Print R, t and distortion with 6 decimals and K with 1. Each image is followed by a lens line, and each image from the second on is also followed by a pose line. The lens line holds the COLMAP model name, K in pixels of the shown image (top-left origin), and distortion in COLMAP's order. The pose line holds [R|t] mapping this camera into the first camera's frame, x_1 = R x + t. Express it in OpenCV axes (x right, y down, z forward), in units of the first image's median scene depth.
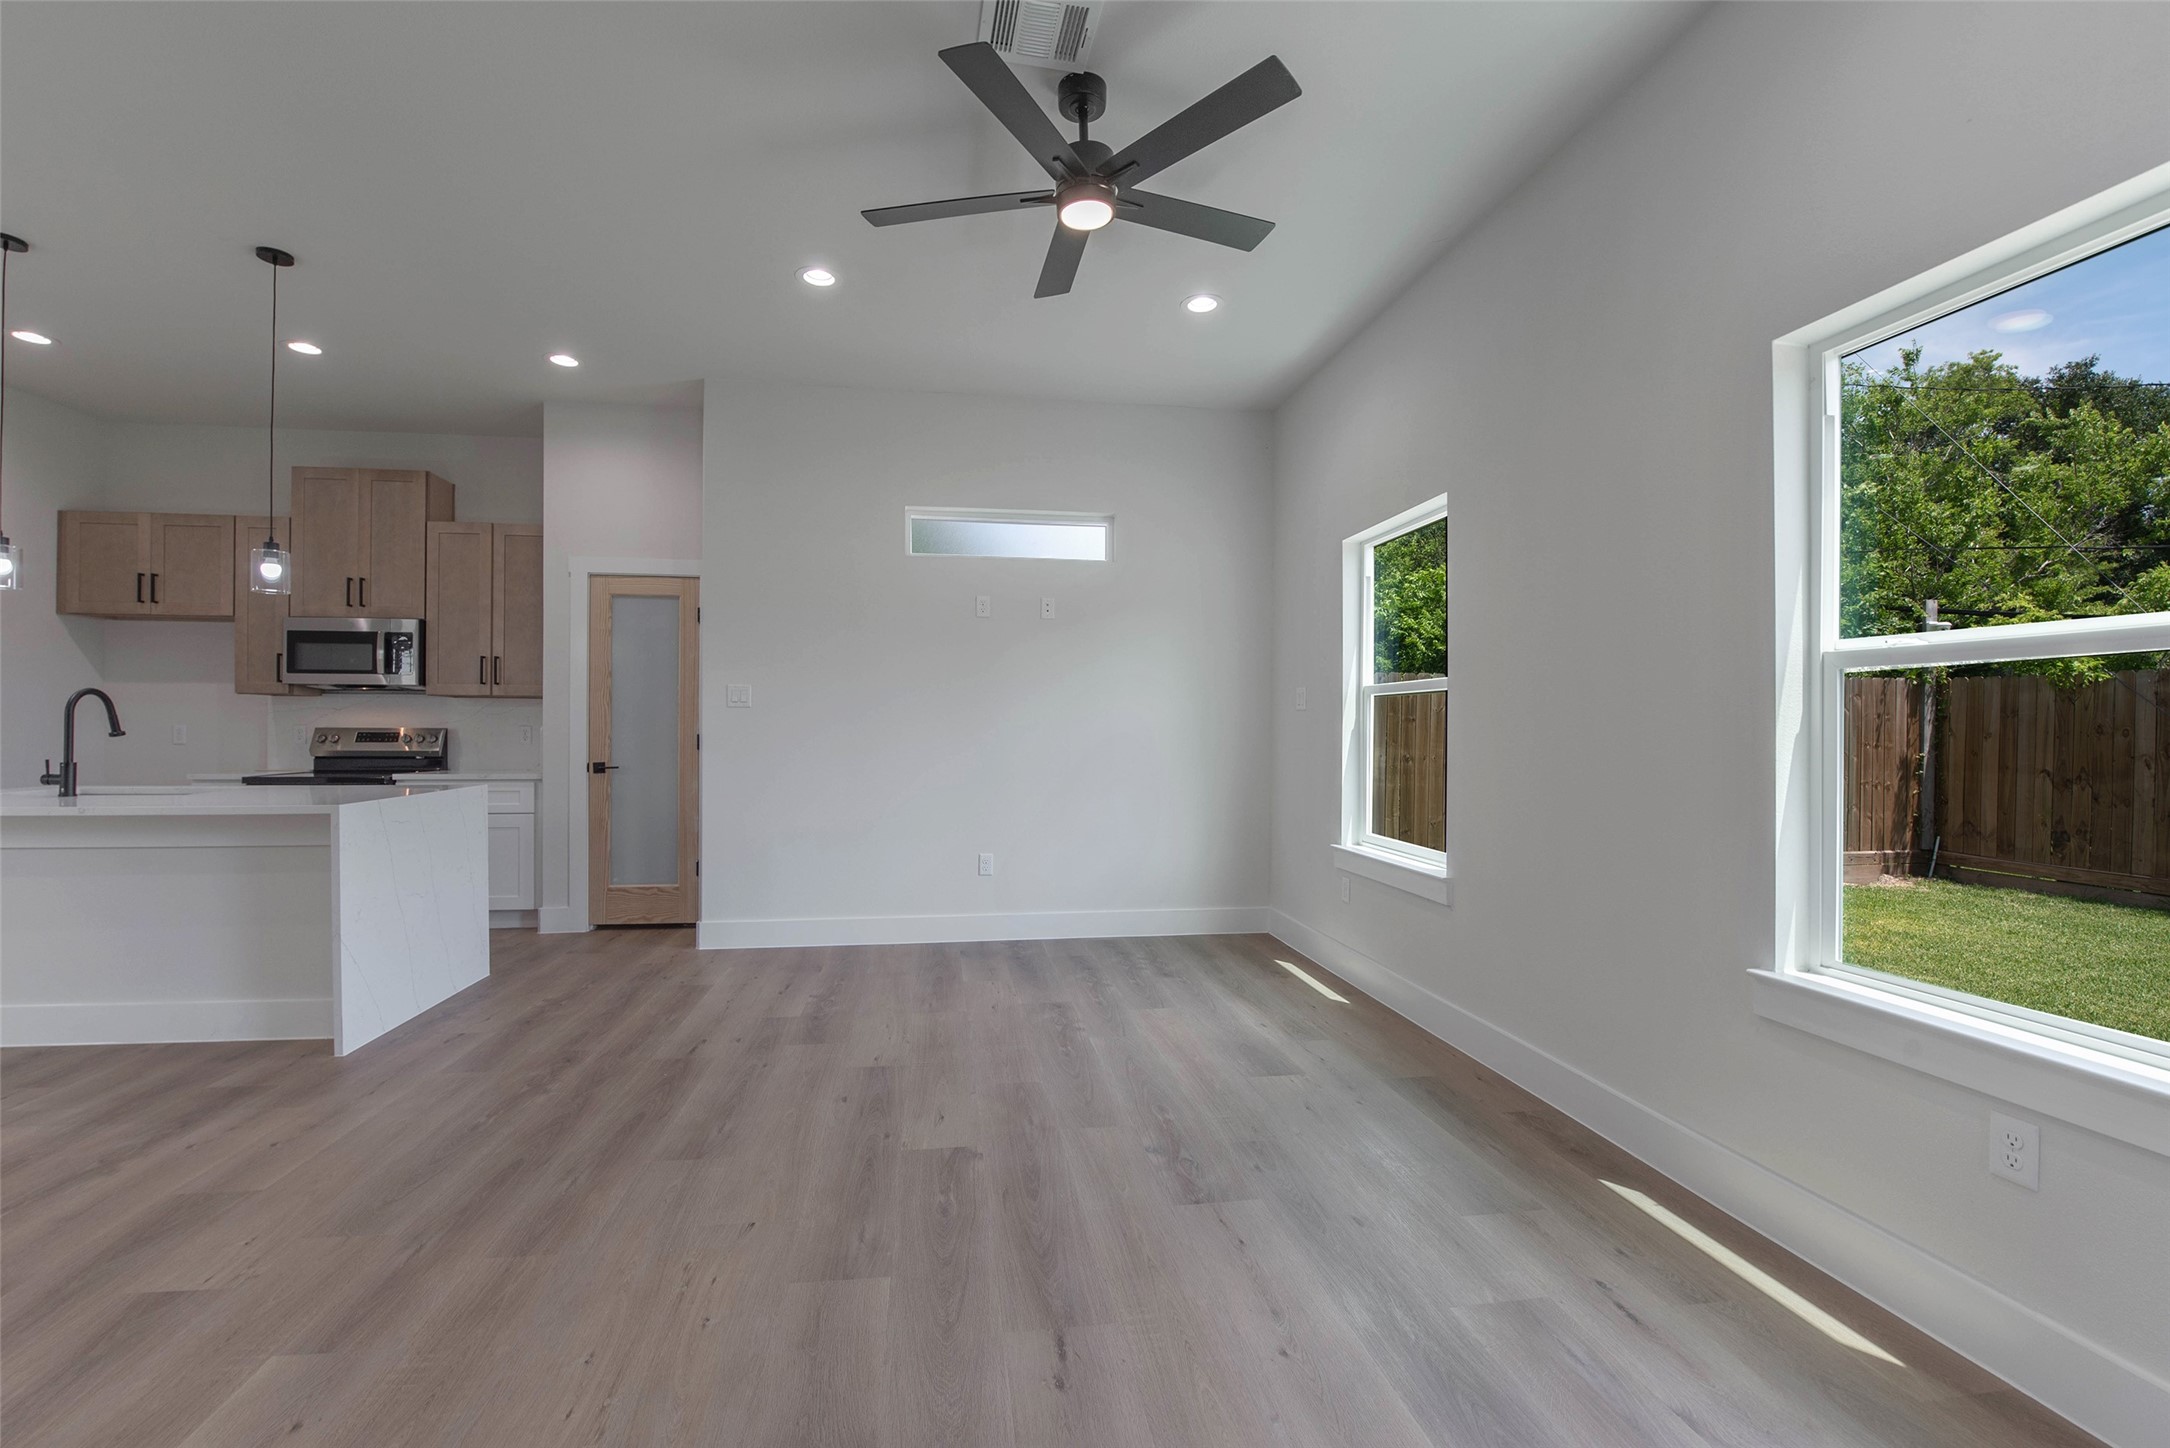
lens RADIAL K [[883.1, 0, 1060.9], [0, 883.1, 728.8], [0, 0, 1]] dist [-0.009184, -0.005863]
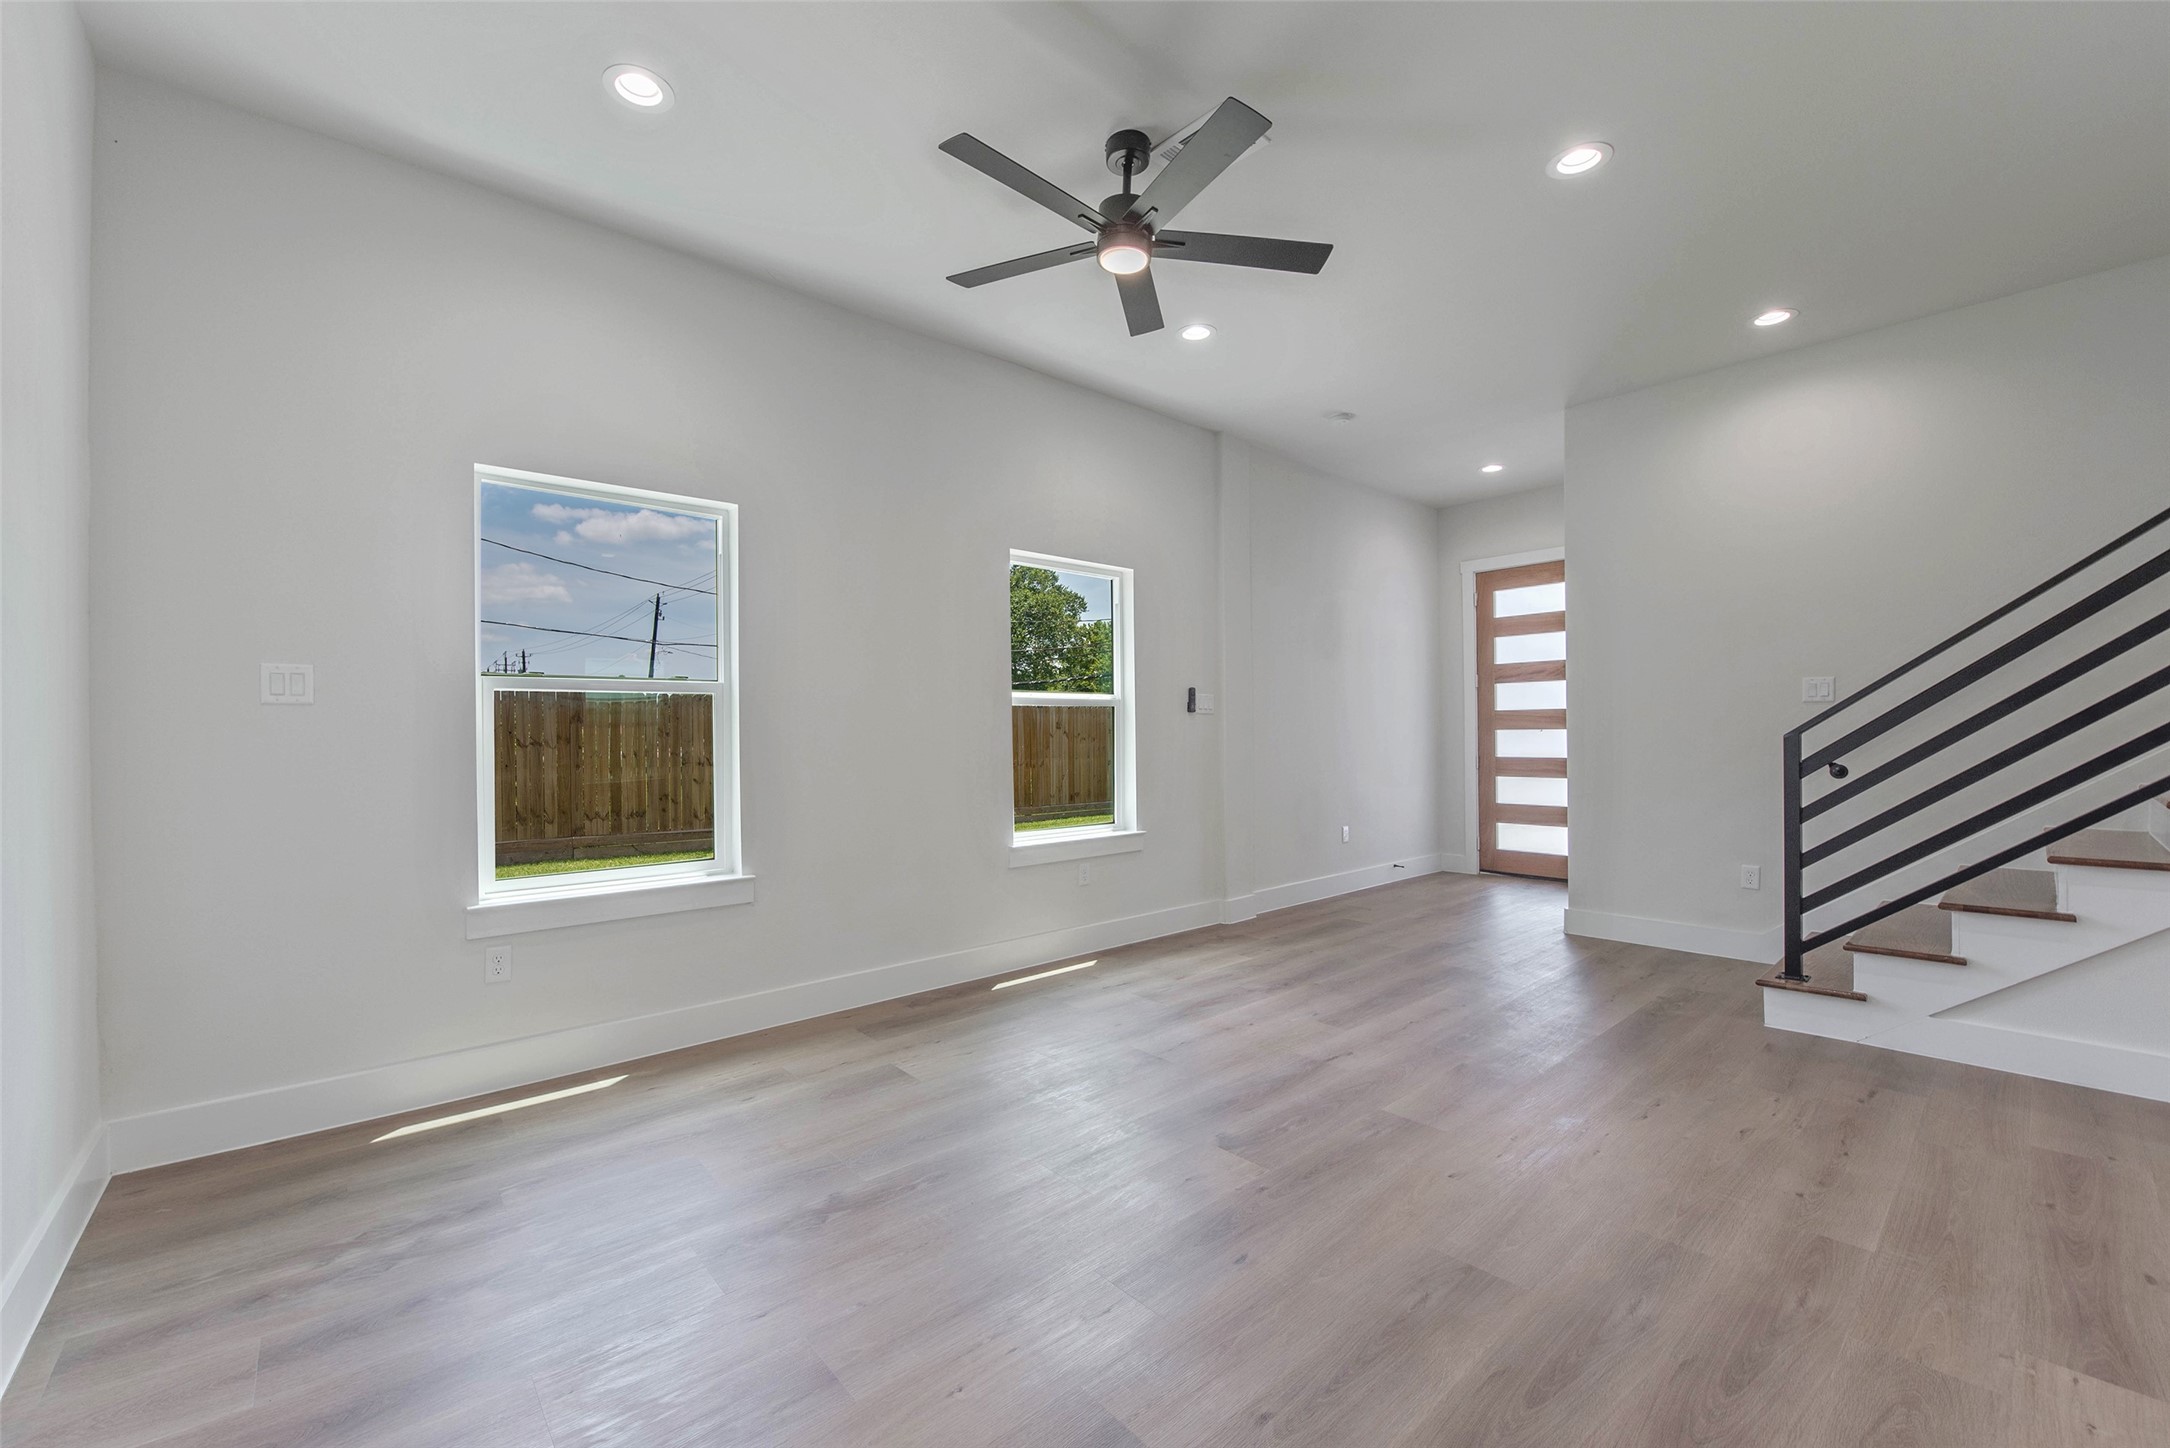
lens RADIAL K [[858.9, 0, 1060.5], [0, 858.9, 728.6], [0, 0, 1]] dist [-0.020213, -0.000457]
pose [[-0.534394, 0.001753, 0.845234, -0.416684], [0.005964, 0.999981, 0.001697, -0.003303], [-0.845214, 0.005948, -0.534394, 0.830135]]
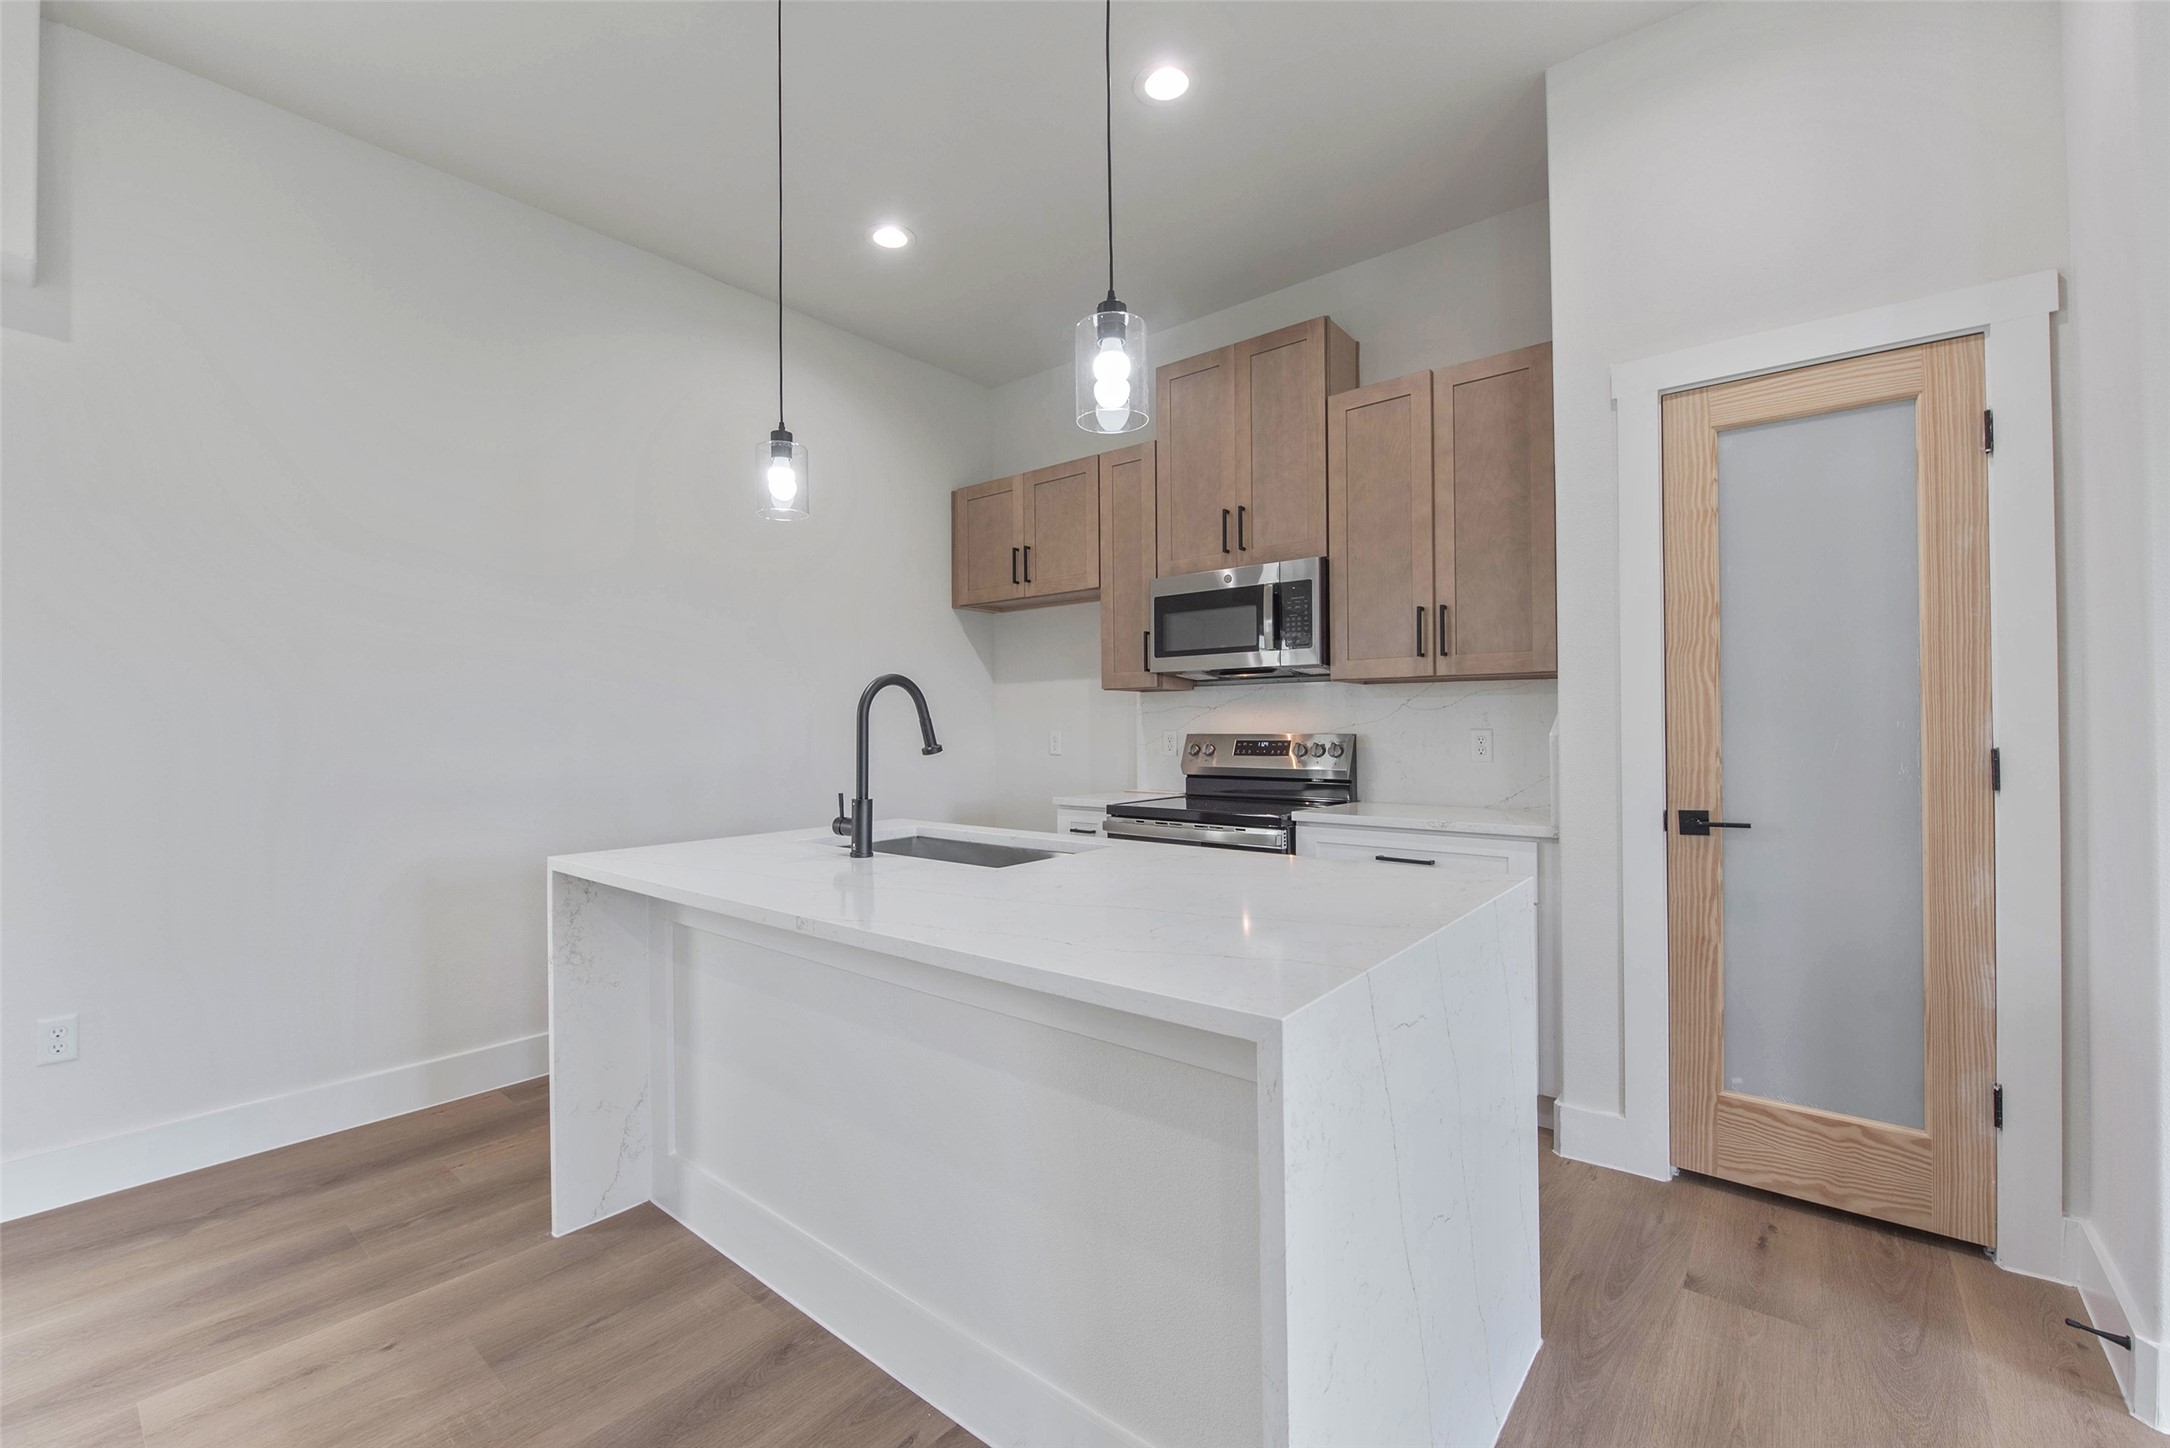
lens RADIAL K [[883.1, 0, 1060.9], [0, 883.1, 728.8], [0, 0, 1]] dist [-0.009184, -0.005863]
pose [[0.669016, -0.009410, -0.743188, -0.414967], [0.009388, 0.999947, -0.004210, -0.004054], [0.743188, -0.004160, 0.669069, 0.474630]]
